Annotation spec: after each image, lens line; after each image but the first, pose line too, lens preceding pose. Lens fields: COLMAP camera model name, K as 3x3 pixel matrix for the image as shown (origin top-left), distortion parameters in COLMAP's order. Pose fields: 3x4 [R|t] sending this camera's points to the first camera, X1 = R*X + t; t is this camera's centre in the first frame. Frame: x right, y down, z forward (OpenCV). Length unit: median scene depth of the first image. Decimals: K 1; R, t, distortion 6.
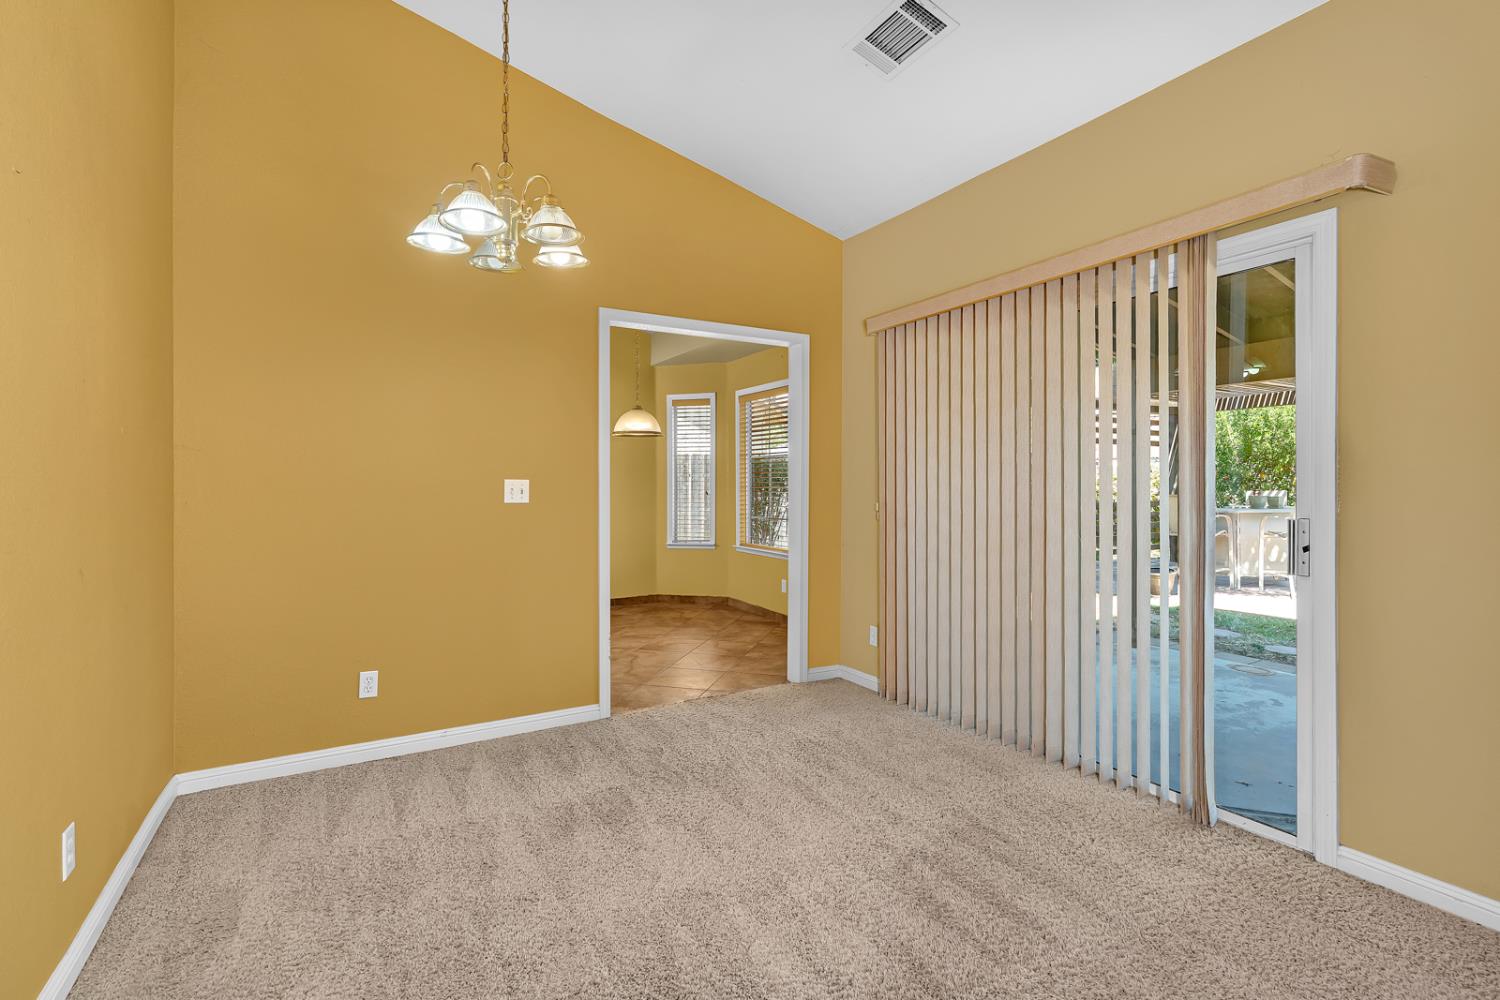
lens RADIAL K [[689.5, 0, 764.4], [0, 689.5, 482.8], [0, 0, 1]] dist [0.001019, 0.000249]
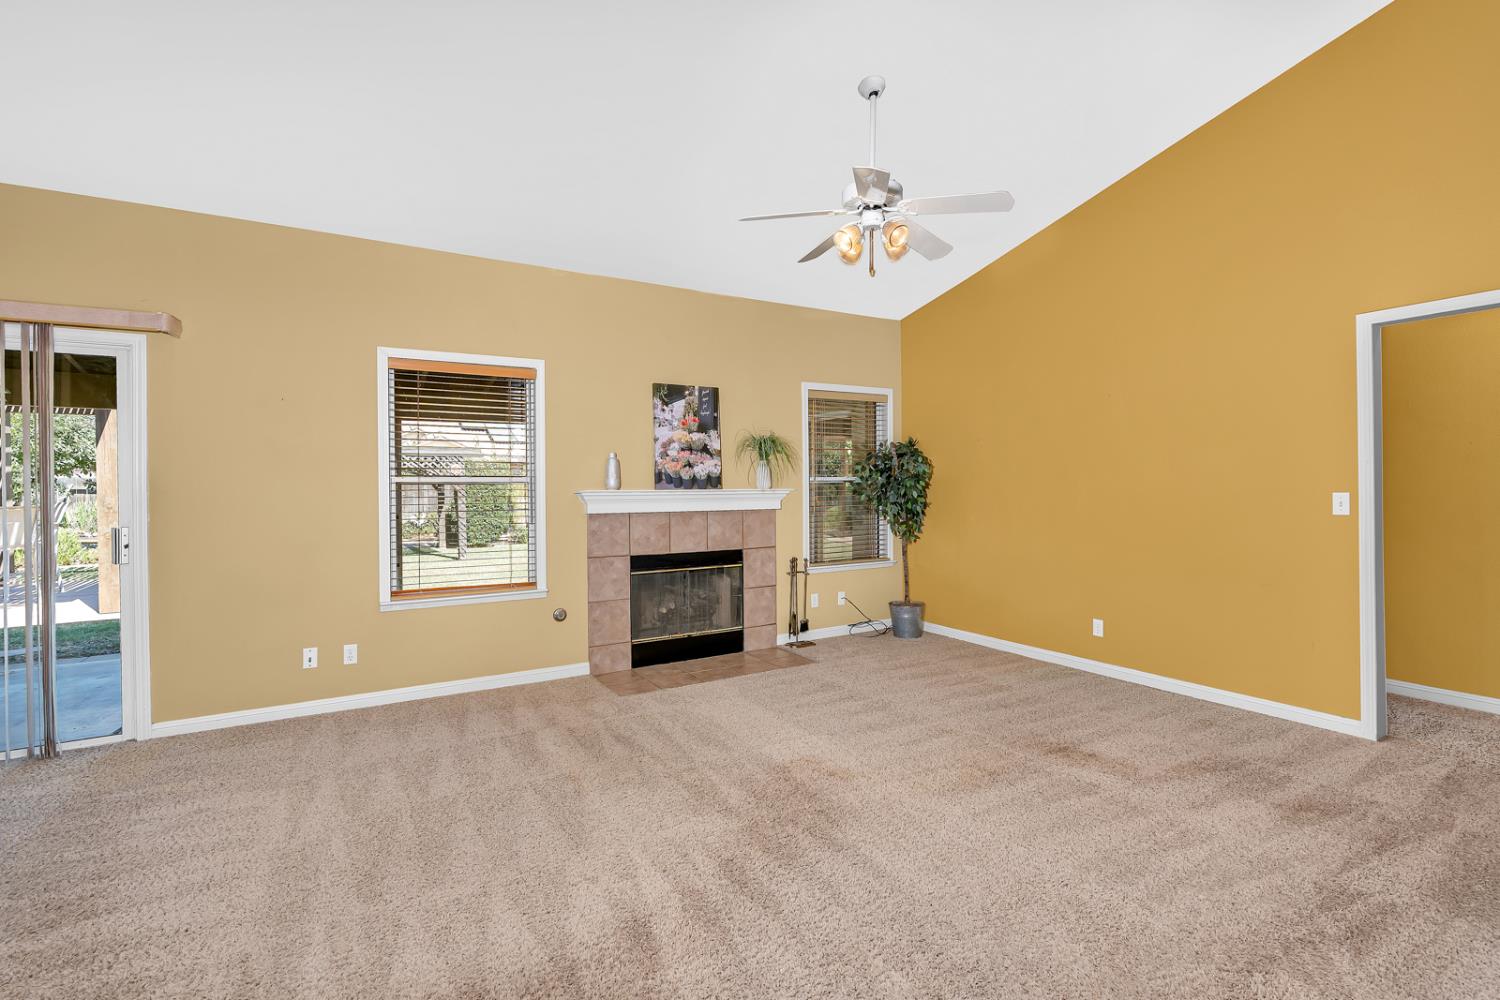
lens RADIAL K [[691.1, 0, 752.4], [0, 691.1, 488.8], [0, 0, 1]] dist [-0.001709, 0.000209]
pose [[0.013932, -0.004392, 0.999893, -0.429640], [0.005280, 0.999977, 0.004319, -0.019237], [-0.999889, 0.005219, 0.013955, -0.247362]]
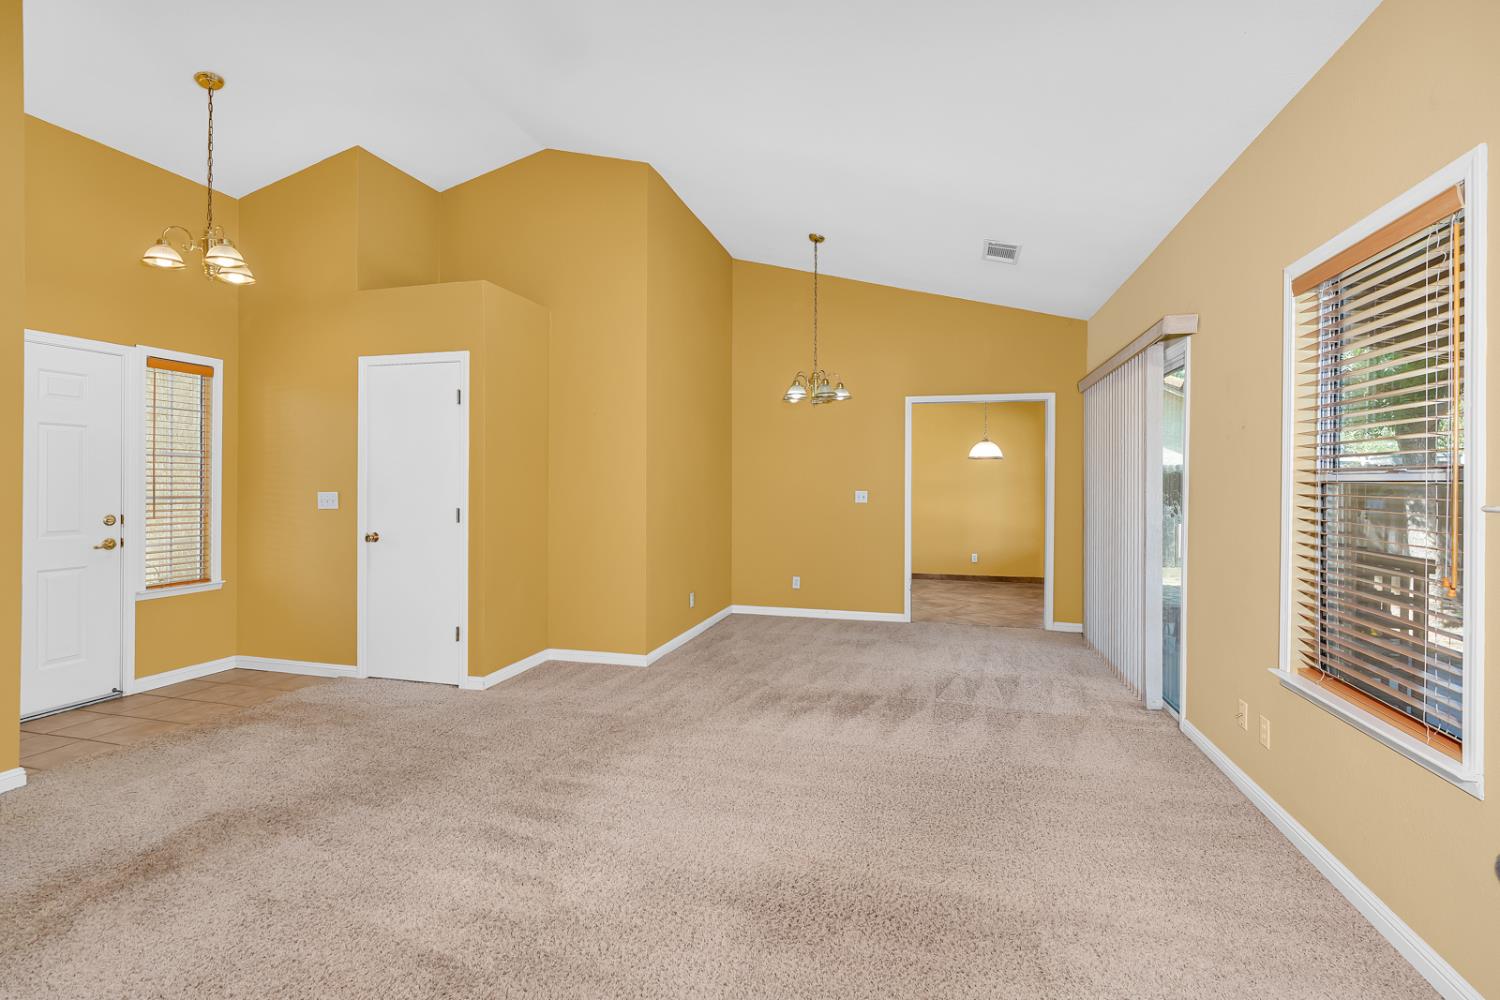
lens RADIAL K [[686.9, 0, 750.2], [0, 686.9, 480.8], [0, 0, 1]] dist [0.000829, 0.000587]
pose [[0.691373, 0.002350, -0.722494, 0.707811], [-0.005039, 0.999986, -0.001570, -0.024325], [0.722481, 0.004726, 0.691375, -0.493526]]
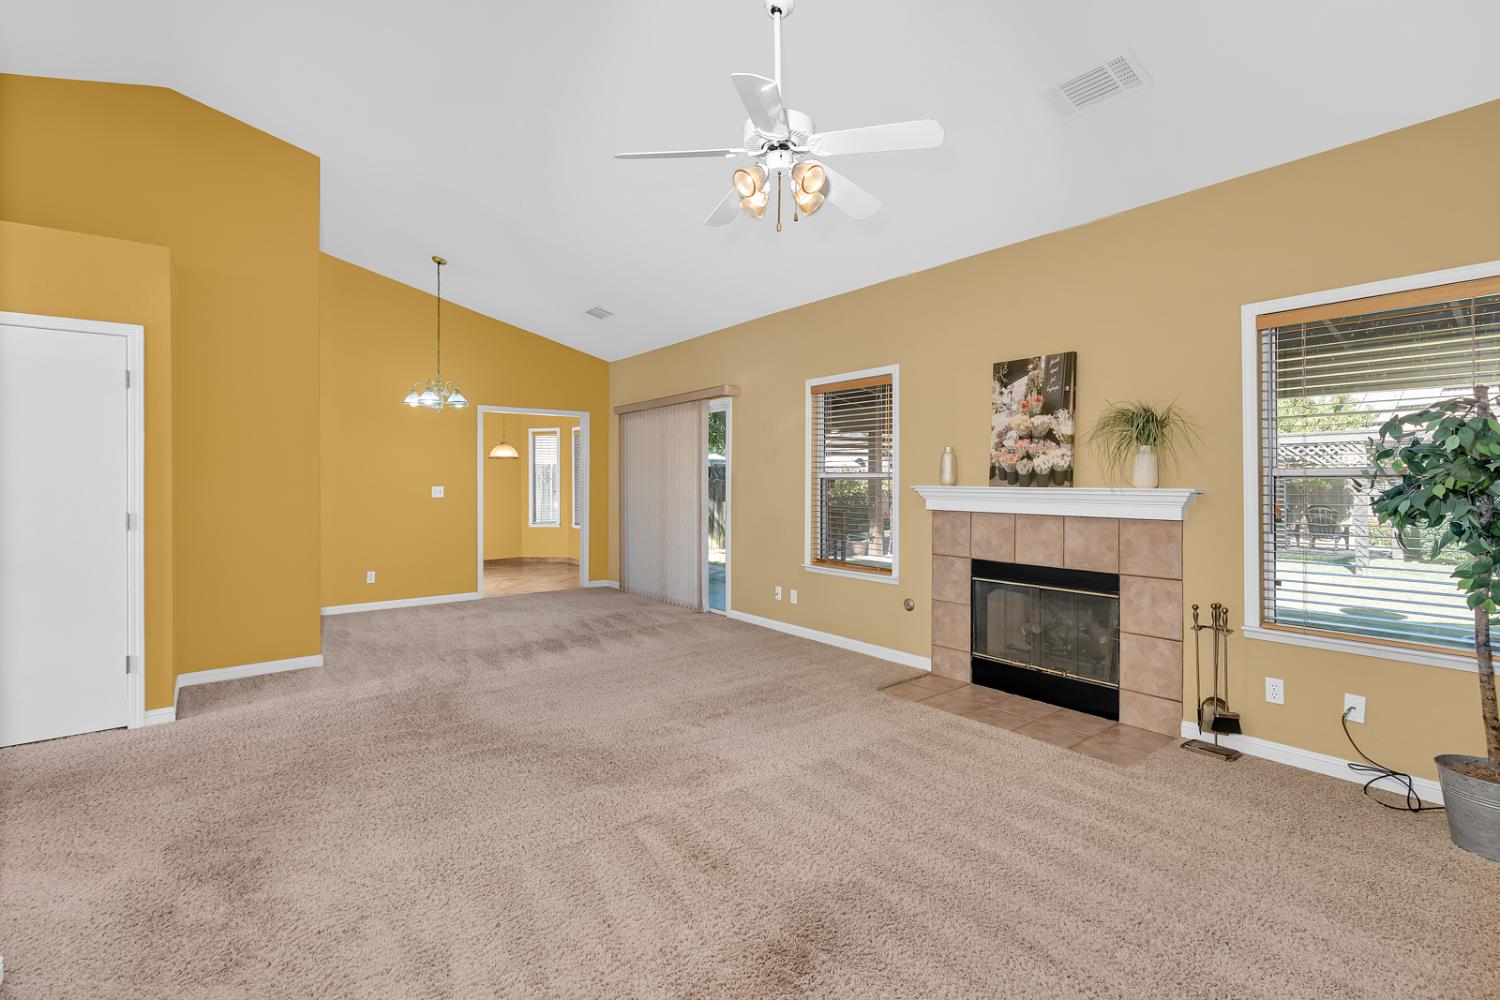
lens RADIAL K [[686.9, 0, 750.2], [0, 686.9, 480.8], [0, 0, 1]] dist [0.000829, 0.000587]
pose [[0.992968, -0.000176, 0.118380, 0.306473], [-0.000178, 0.999996, 0.002982, -0.025203], [-0.118380, -0.002982, 0.992964, -1.070971]]
